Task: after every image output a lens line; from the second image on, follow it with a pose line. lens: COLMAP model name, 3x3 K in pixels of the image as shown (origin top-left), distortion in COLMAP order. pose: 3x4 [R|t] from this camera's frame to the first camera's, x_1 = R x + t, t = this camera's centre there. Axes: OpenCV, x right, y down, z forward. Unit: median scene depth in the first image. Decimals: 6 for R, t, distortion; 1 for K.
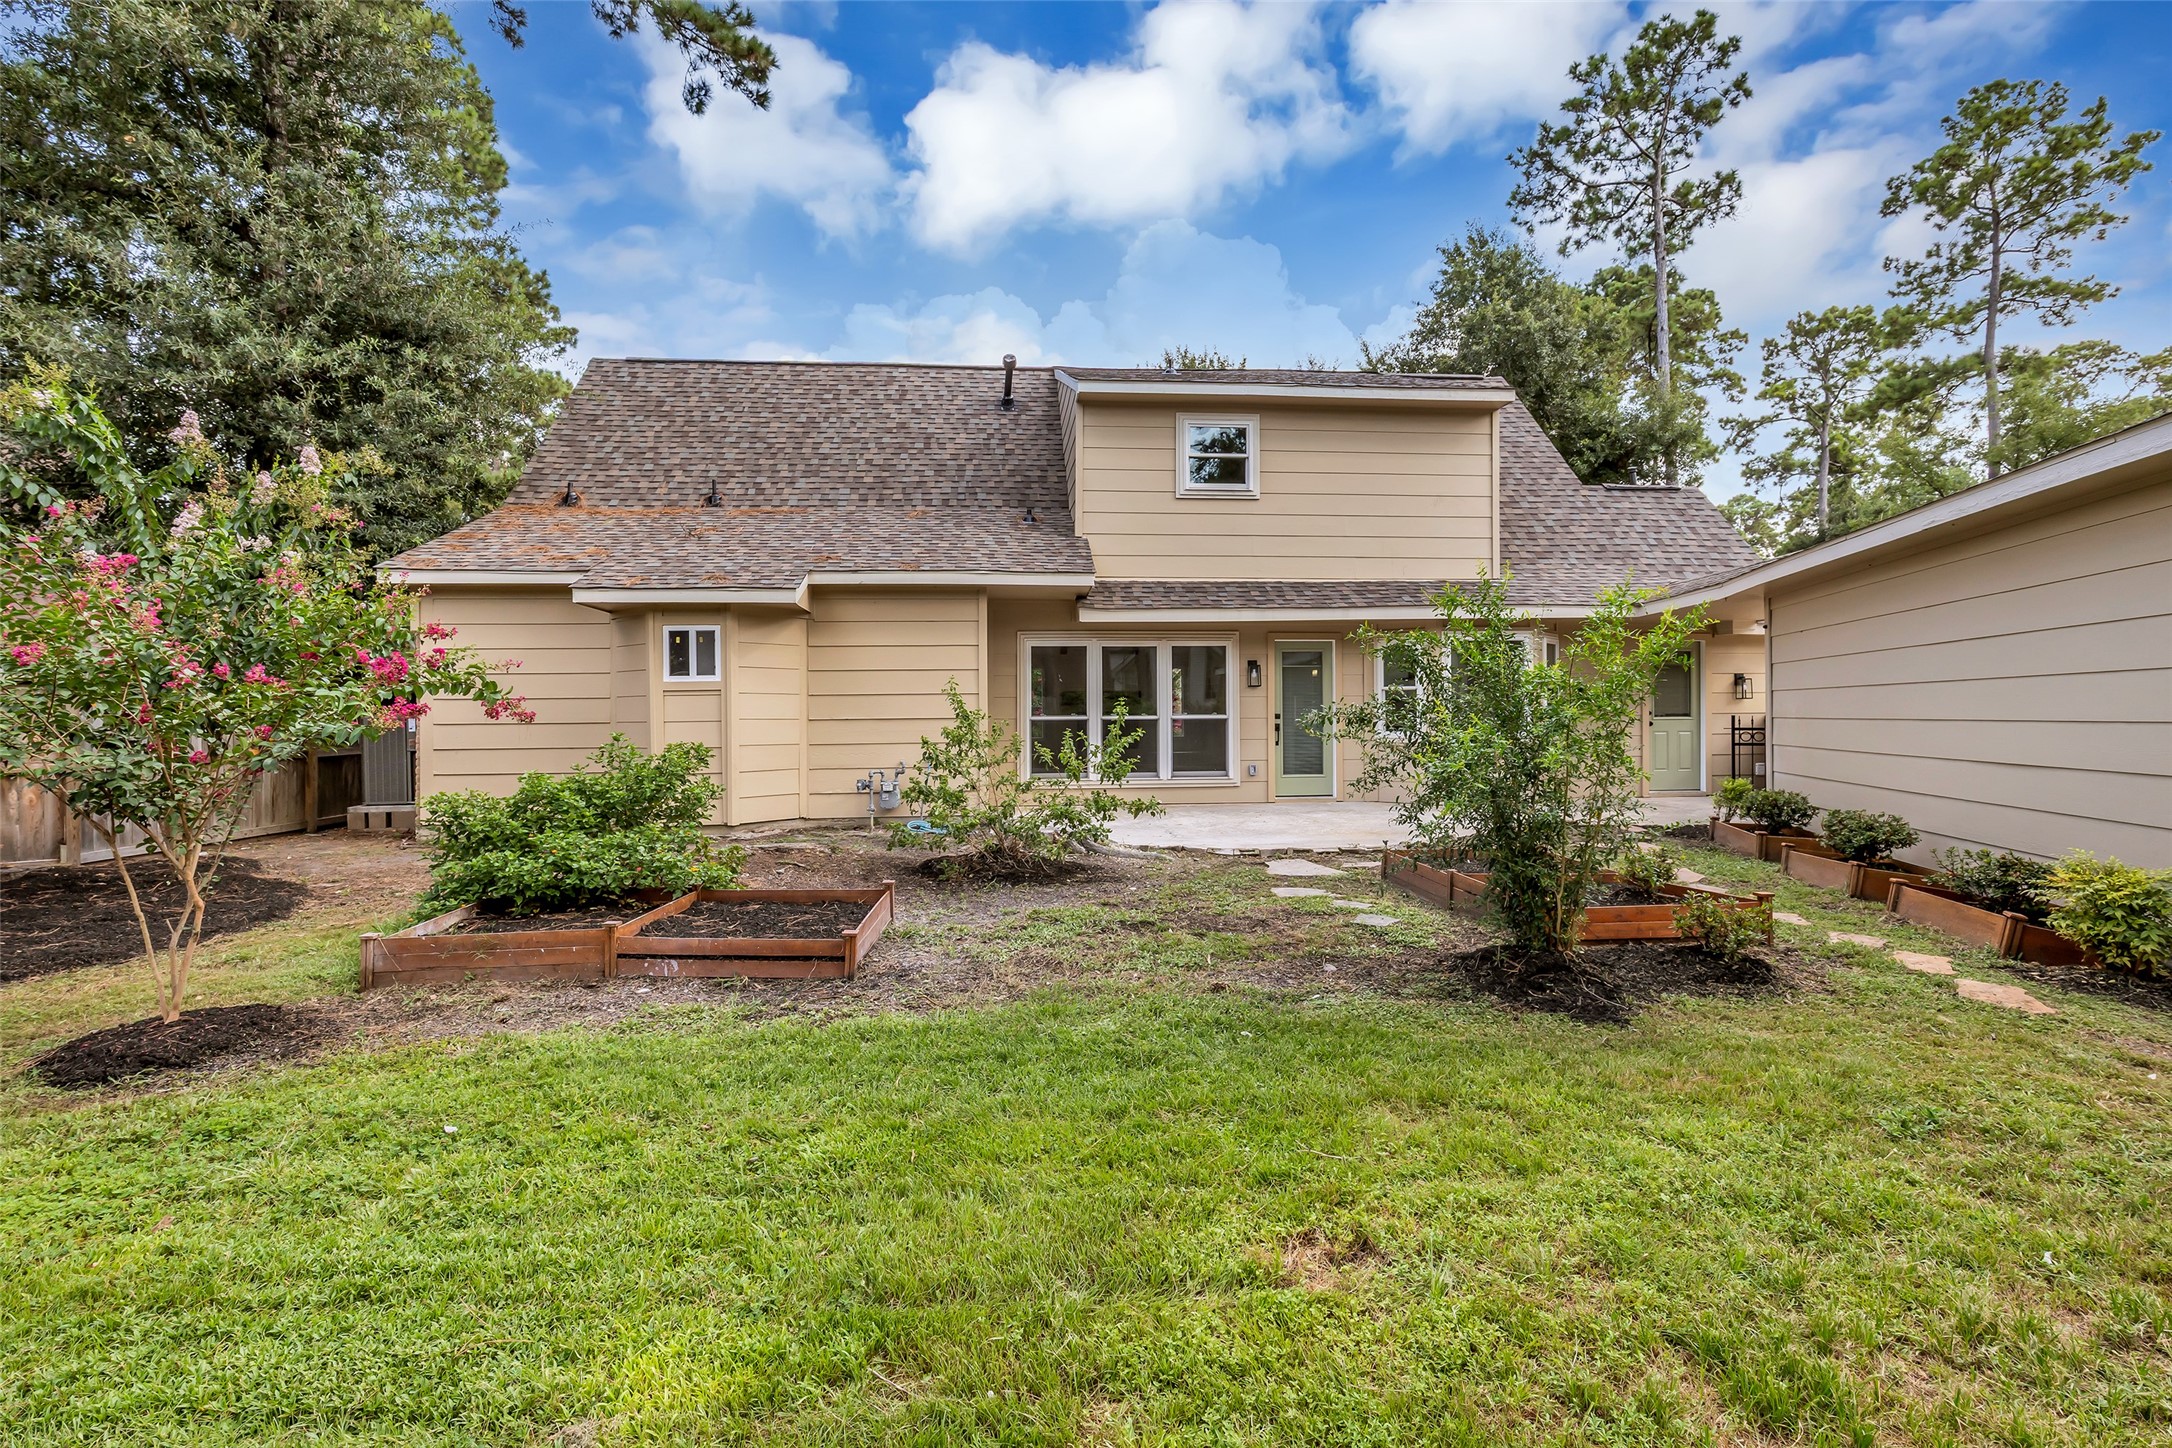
lens RADIAL K [[1042.1, 0, 1084.3], [0, 1042.1, 711.4], [0, 0, 1]] dist [-0.016382, 0.005873]
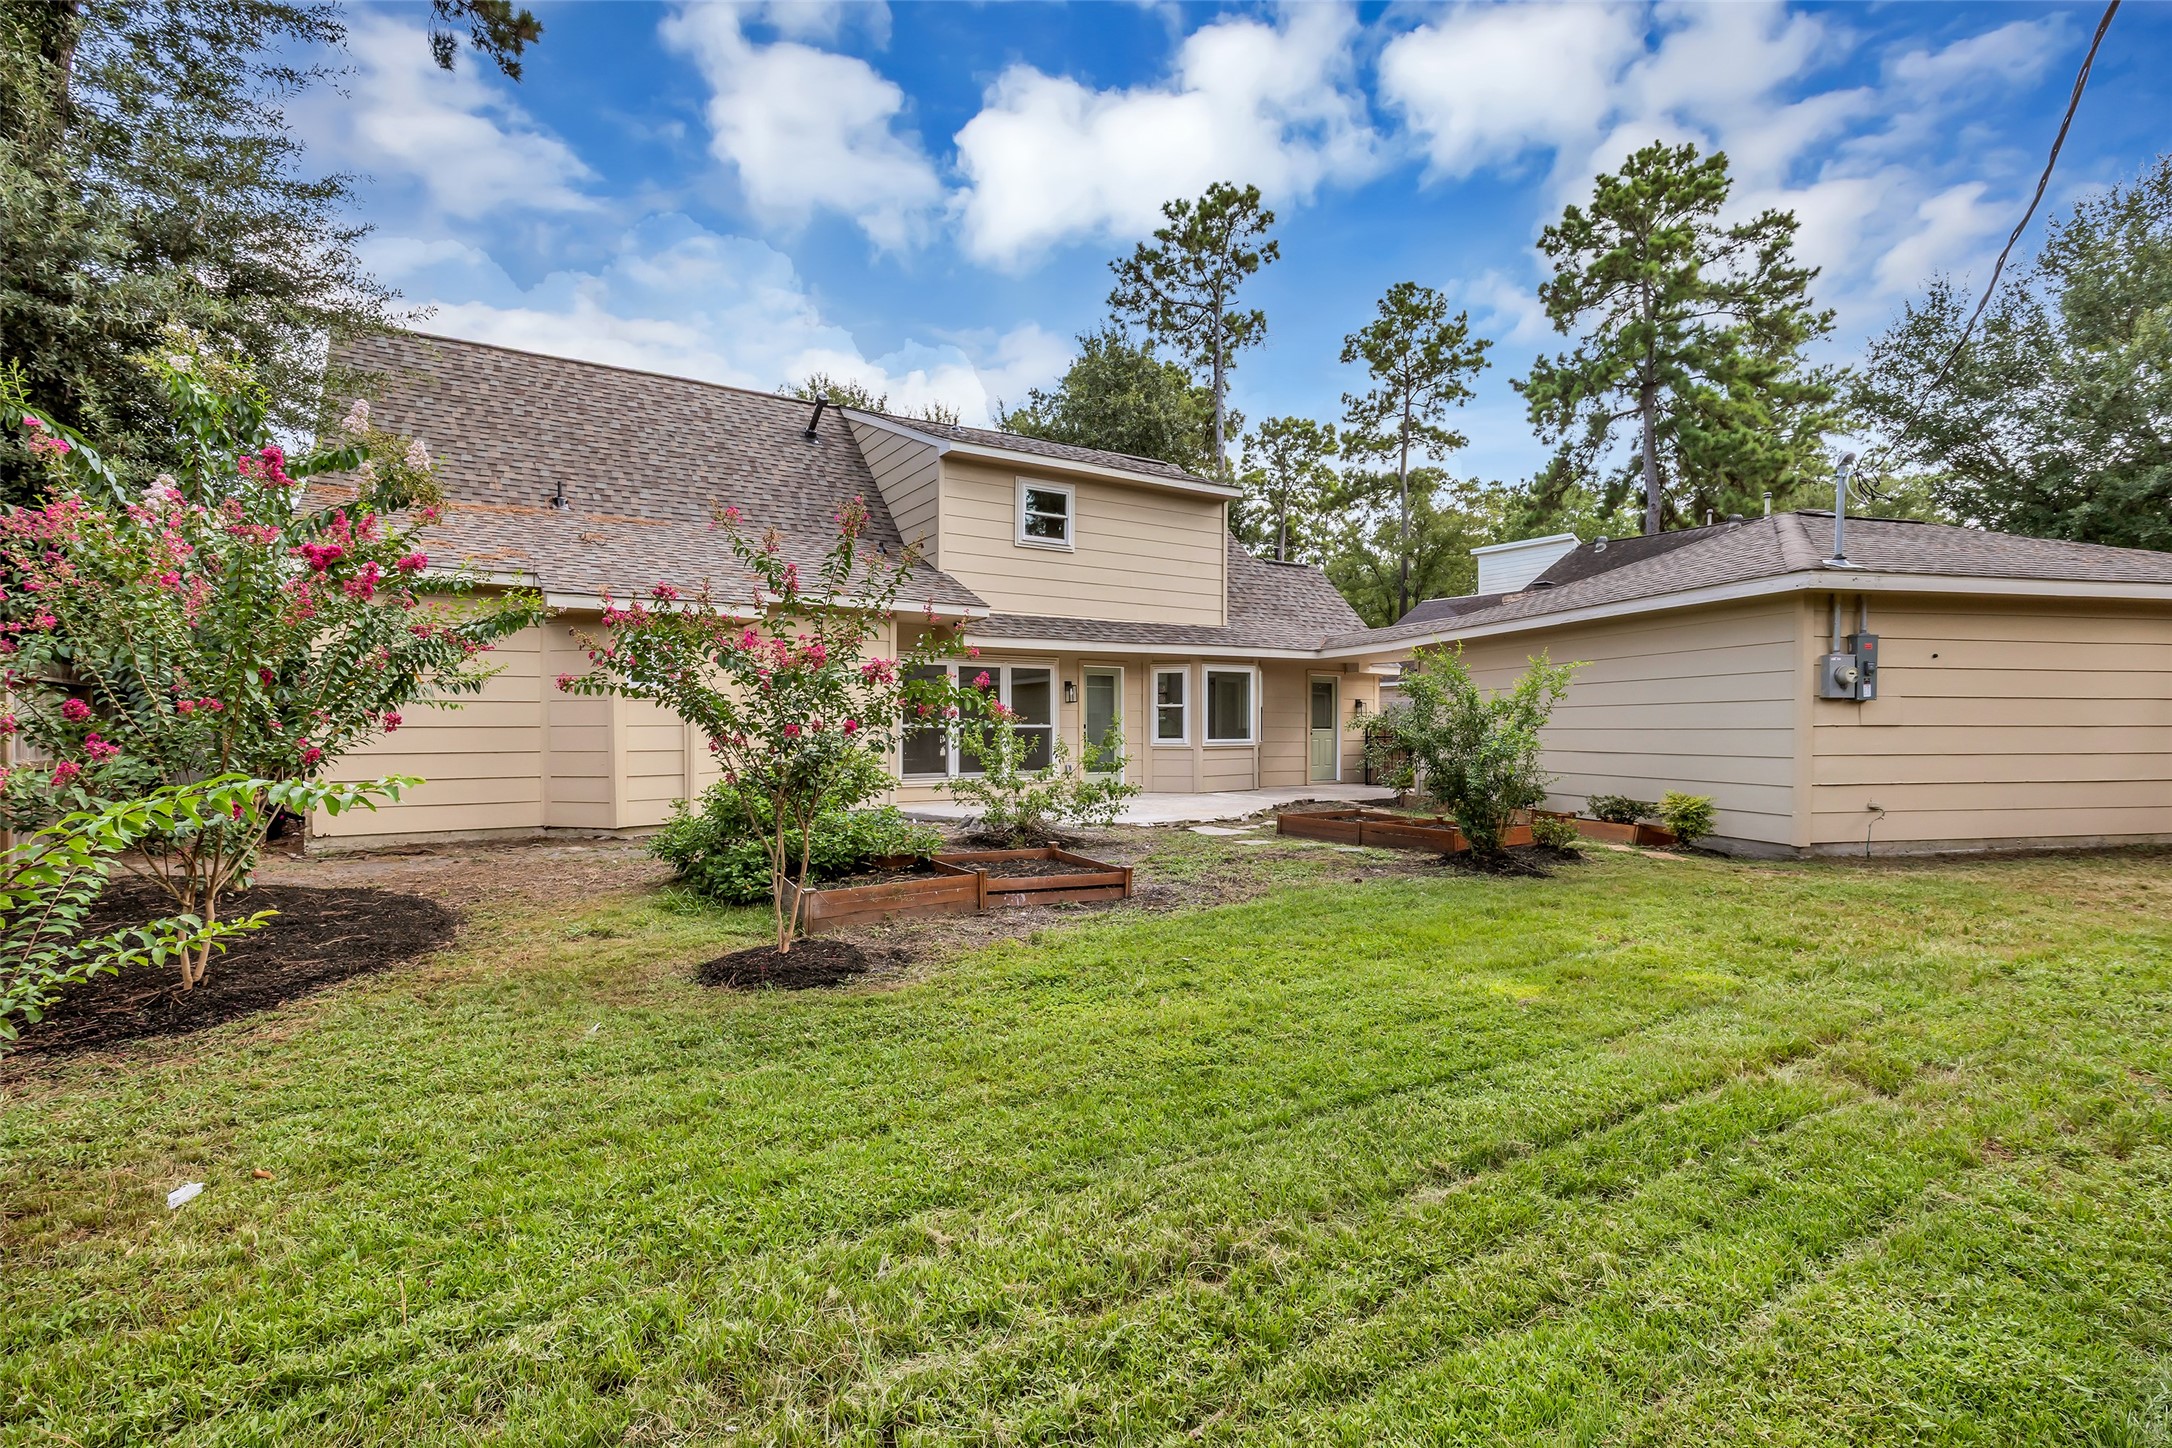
lens RADIAL K [[1042.1, 0, 1080.8], [0, 1042.1, 736.8], [0, 0, 1]] dist [-0.016382, 0.005873]
pose [[0.881719, 0.002321, 0.471769, -0.187207], [-0.006652, 0.999950, 0.007512, 0.003714], [-0.471728, -0.009762, 0.881690, -0.049138]]
